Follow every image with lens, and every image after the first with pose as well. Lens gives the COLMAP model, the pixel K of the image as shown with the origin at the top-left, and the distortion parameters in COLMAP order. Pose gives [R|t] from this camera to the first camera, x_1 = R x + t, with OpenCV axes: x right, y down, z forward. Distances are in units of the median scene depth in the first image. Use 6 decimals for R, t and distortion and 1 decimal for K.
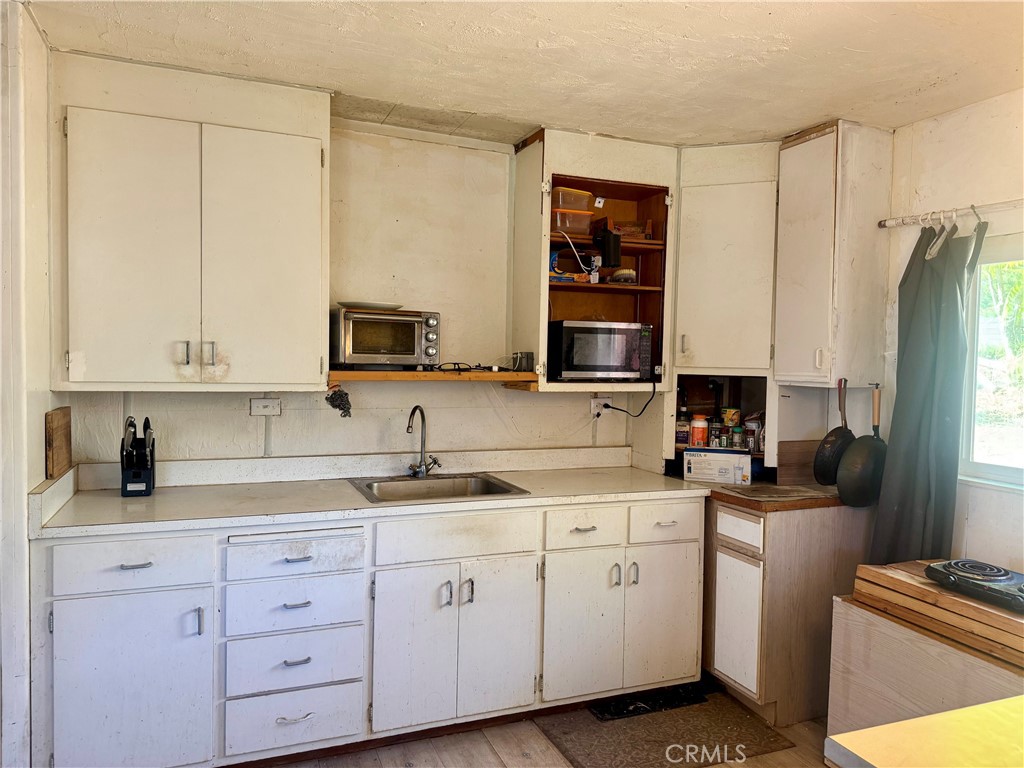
lens RADIAL K [[724.4, 0, 508.9], [0, 724.4, 387.4], [0, 0, 1]] dist [0.061373, -0.070711]
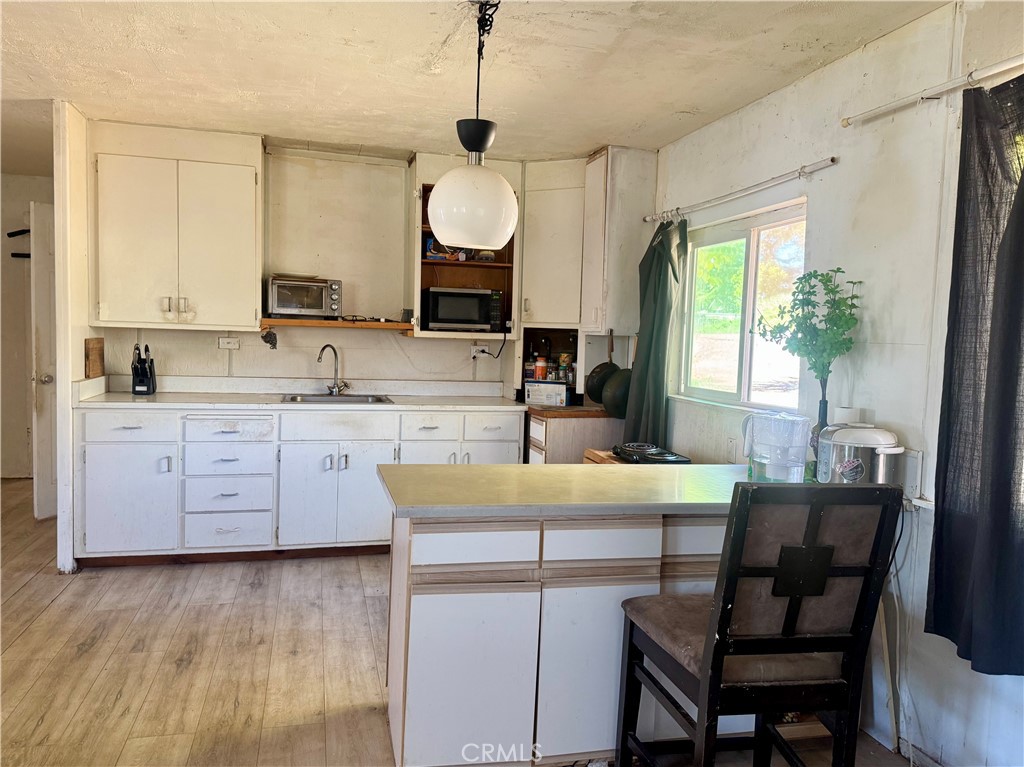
lens RADIAL K [[769.0, 0, 510.2], [0, 769.0, 386.6], [0, 0, 1]] dist [0.075131, -0.093226]
pose [[0.991270, 0.020817, -0.130197, 0.461152], [-0.017706, 0.999531, 0.025005, 0.067457], [0.130656, -0.022481, 0.991173, -0.522863]]
